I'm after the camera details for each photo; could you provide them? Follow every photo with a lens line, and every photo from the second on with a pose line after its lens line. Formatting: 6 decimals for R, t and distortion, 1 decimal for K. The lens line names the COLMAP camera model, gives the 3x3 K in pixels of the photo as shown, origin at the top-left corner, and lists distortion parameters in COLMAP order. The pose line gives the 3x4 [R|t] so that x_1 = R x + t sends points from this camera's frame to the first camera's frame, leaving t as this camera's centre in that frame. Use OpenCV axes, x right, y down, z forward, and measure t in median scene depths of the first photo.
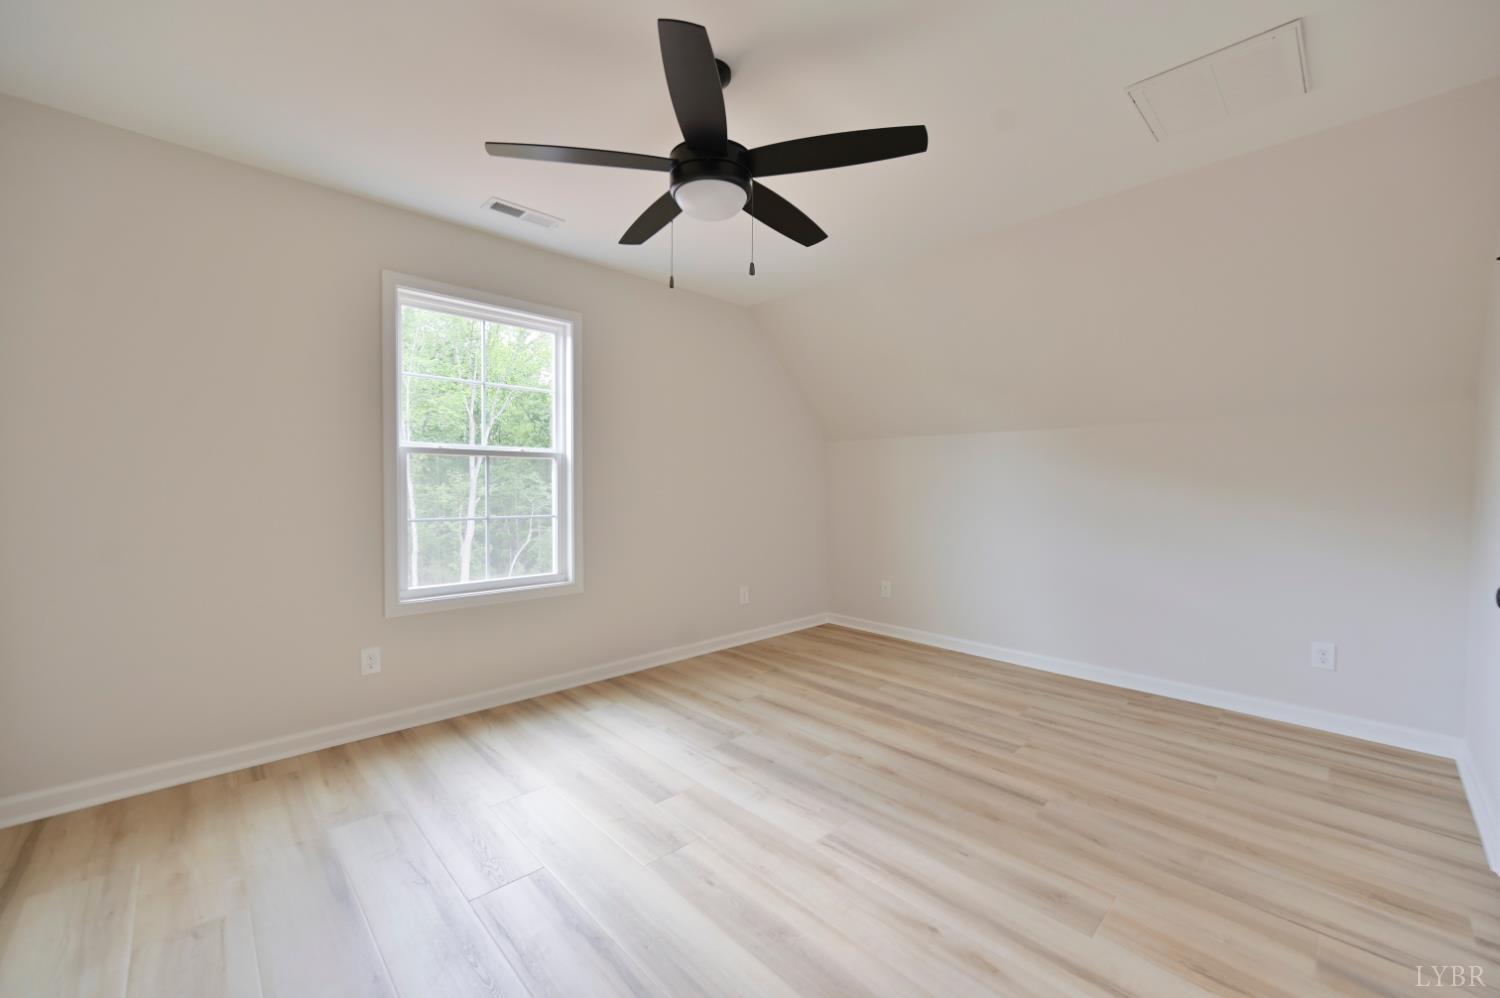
lens RADIAL K [[596.6, 0, 755.0], [0, 596.6, 501.5], [0, 0, 1]] dist [-0.001599, -0.000267]
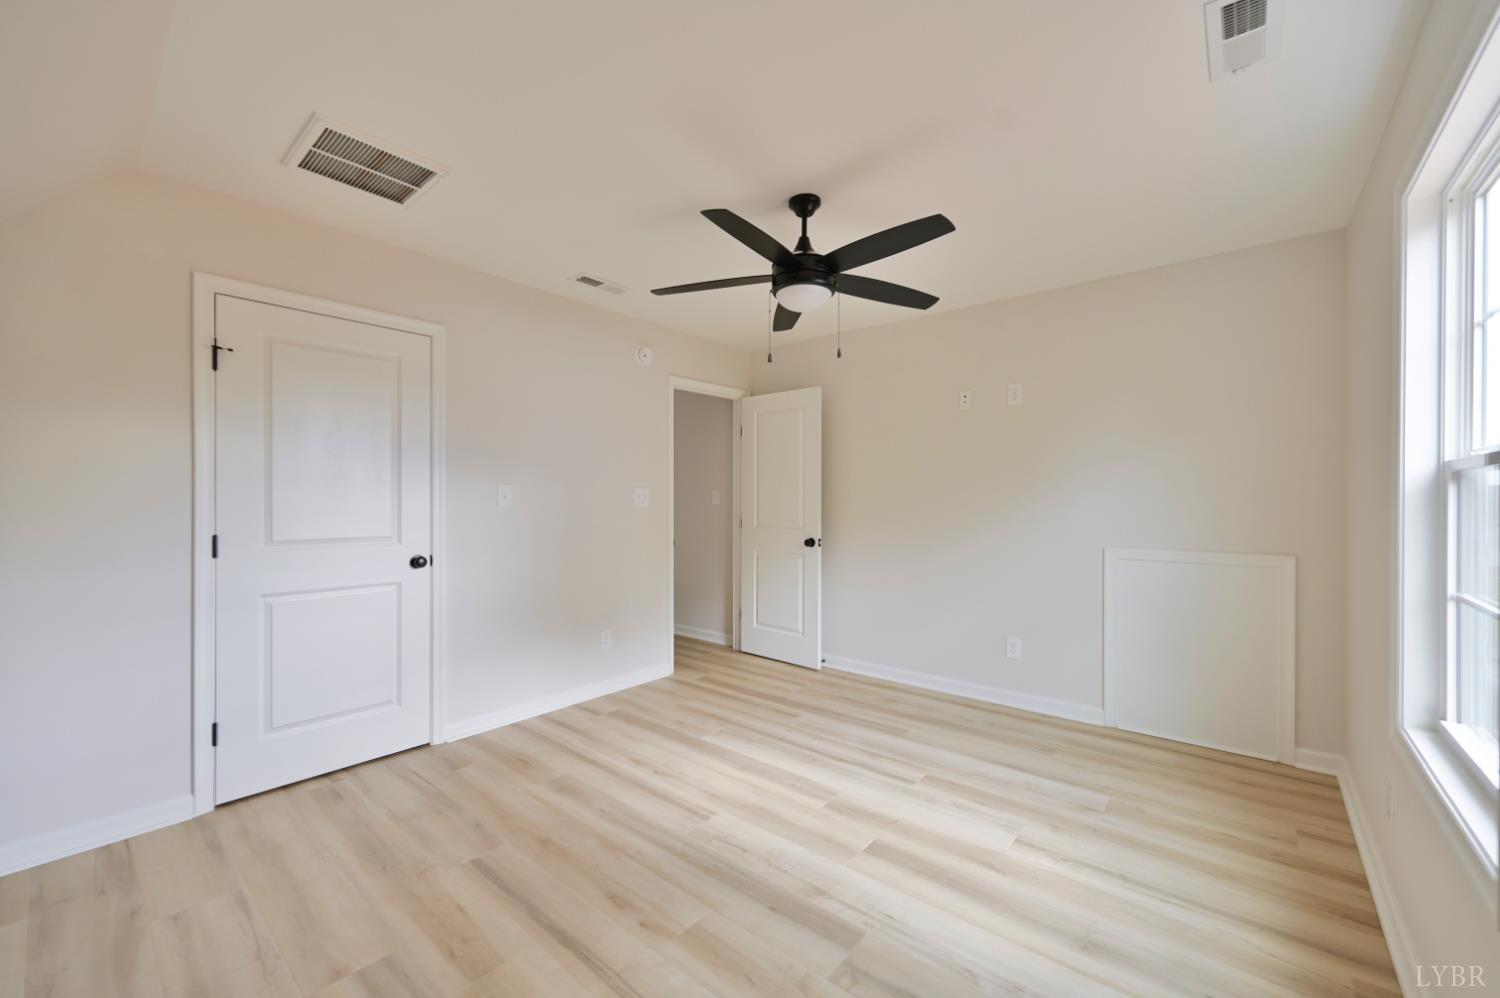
lens RADIAL K [[596.6, 0, 747.3], [0, 596.6, 499.1], [0, 0, 1]] dist [-0.001599, -0.000267]
pose [[-0.994898, -0.004800, -0.100774, 0.155138], [-0.006691, 0.999808, 0.018439, -0.081007], [0.100666, 0.019019, -0.994738, 2.003642]]
